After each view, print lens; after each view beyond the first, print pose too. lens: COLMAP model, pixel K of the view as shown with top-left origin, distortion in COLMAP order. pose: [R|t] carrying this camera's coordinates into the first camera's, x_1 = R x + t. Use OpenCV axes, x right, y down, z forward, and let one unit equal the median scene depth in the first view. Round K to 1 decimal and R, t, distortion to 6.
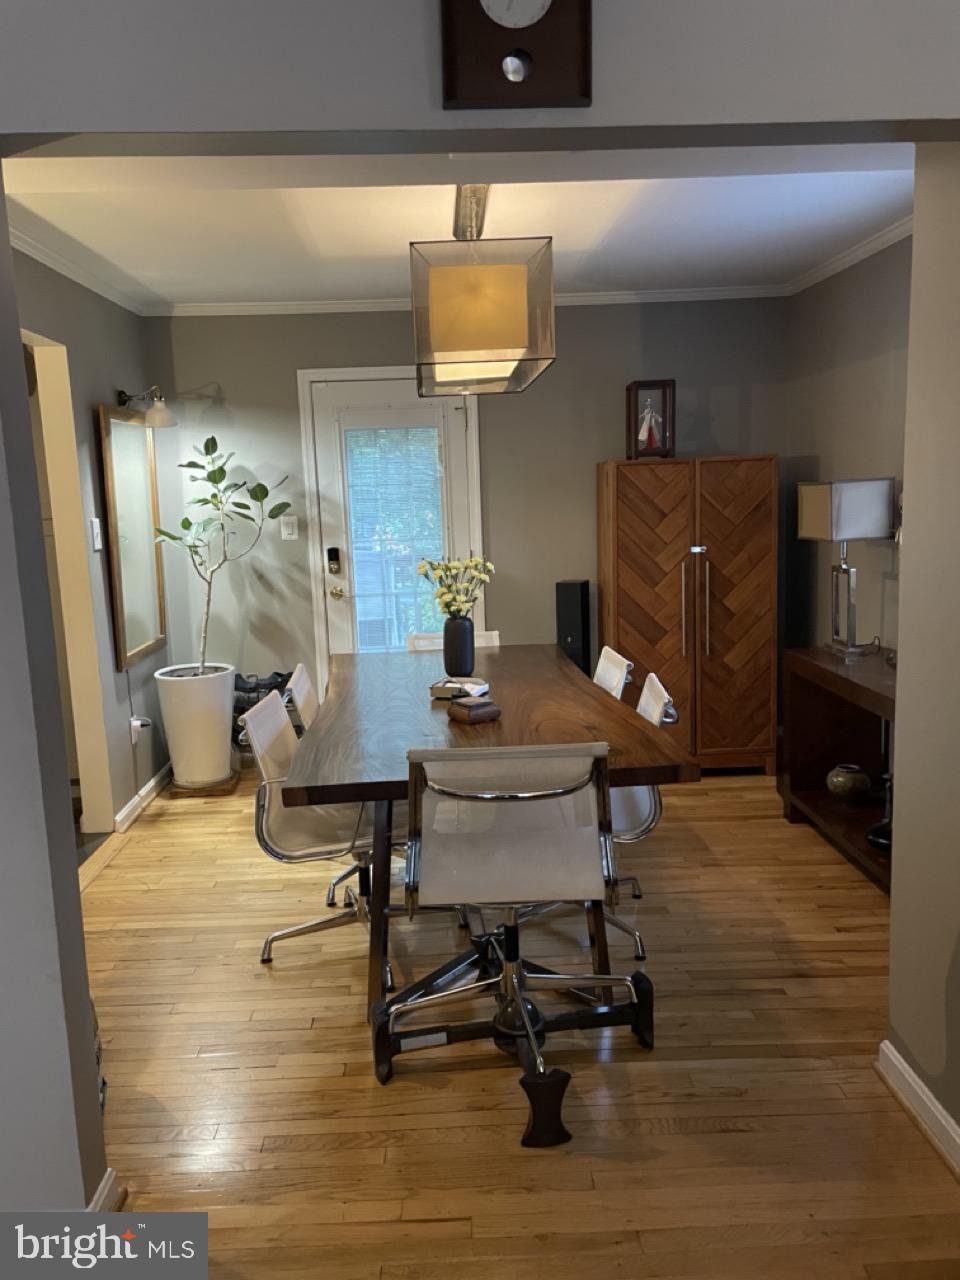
lens RADIAL K [[969.8, 0, 470.6], [0, 969.8, 638.2], [0, 0, 1]] dist [0.076050, -0.064791]
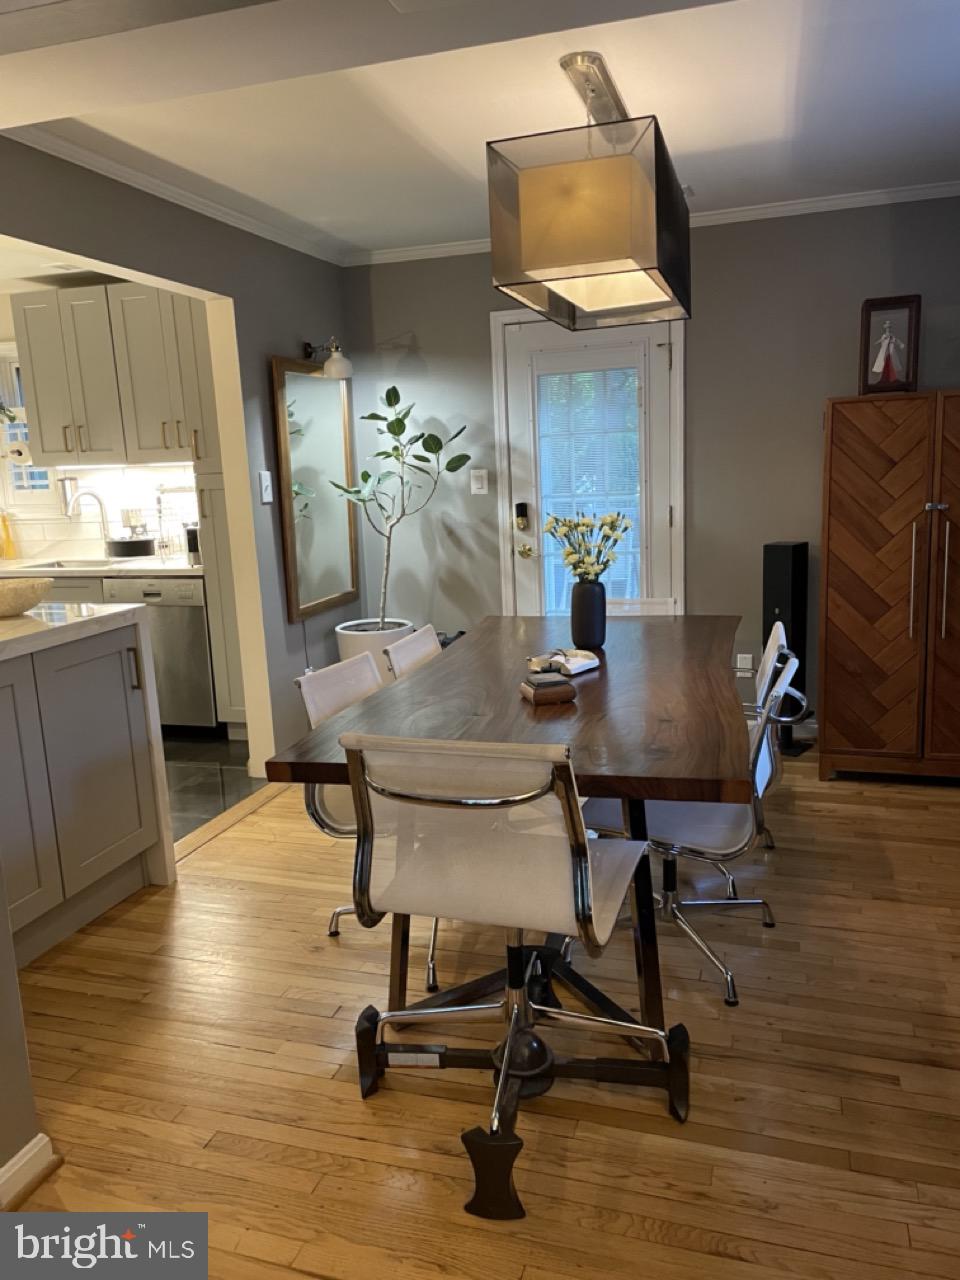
lens RADIAL K [[969.8, 0, 476.9], [0, 969.8, 638.0], [0, 0, 1]] dist [0.076050, -0.064791]
pose [[0.944048, 0.053138, -0.325498, 0.146998], [-0.039385, 0.998036, 0.048704, -0.007291], [0.327447, -0.033160, 0.944287, 0.104569]]
